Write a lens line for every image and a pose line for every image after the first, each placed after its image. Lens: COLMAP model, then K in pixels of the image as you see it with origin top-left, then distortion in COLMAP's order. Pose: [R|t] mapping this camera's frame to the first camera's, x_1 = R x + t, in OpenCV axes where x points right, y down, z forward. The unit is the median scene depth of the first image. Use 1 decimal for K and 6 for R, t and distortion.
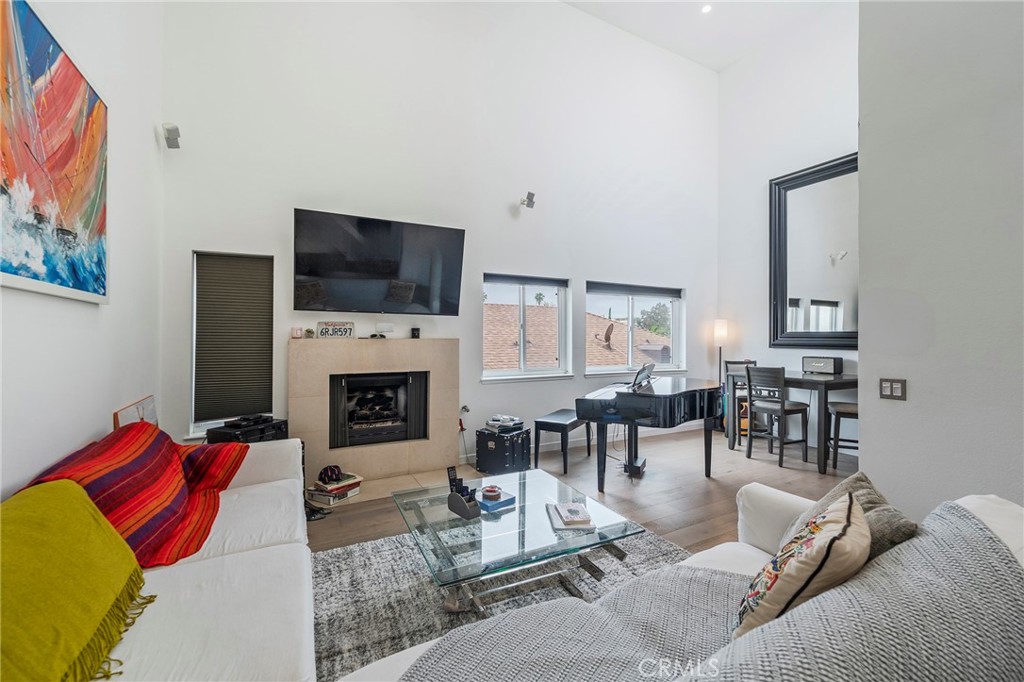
lens RADIAL K [[412.0, 0, 512.5], [0, 412.0, 340.0], [0, 0, 1]] dist [-0.000729, -0.000496]
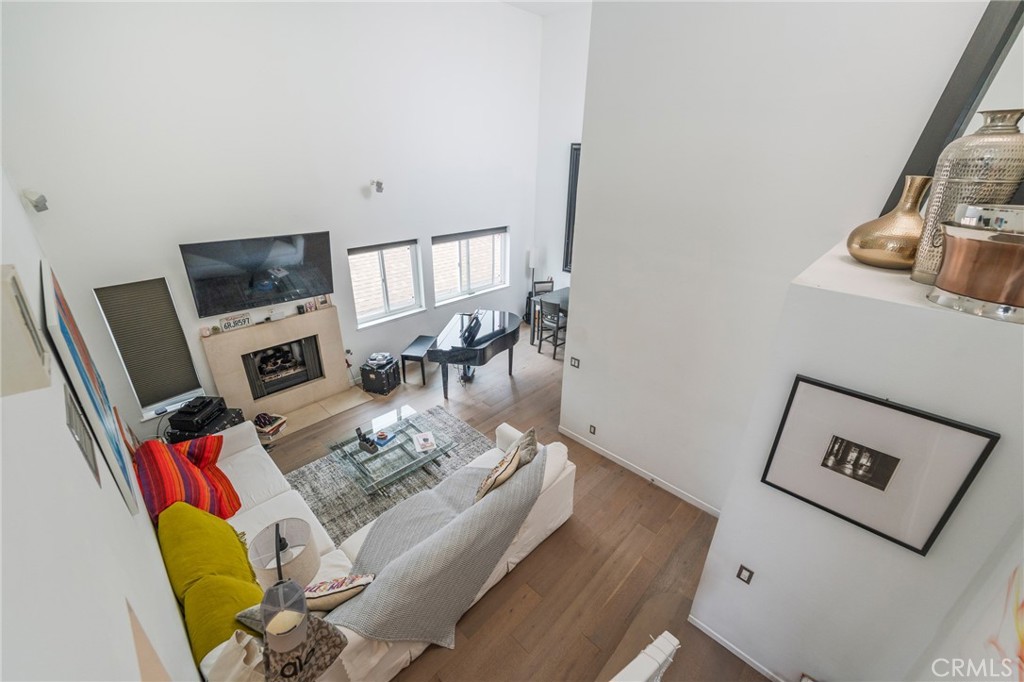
lens RADIAL K [[412.0, 0, 512.7], [0, 412.0, 338.8], [0, 0, 1]] dist [-0.000729, -0.000496]
pose [[0.948991, -0.116938, 0.292817, 0.009953], [-0.016960, 0.908407, 0.417742, -0.502351], [-0.314847, -0.401400, 0.860087, -0.384599]]
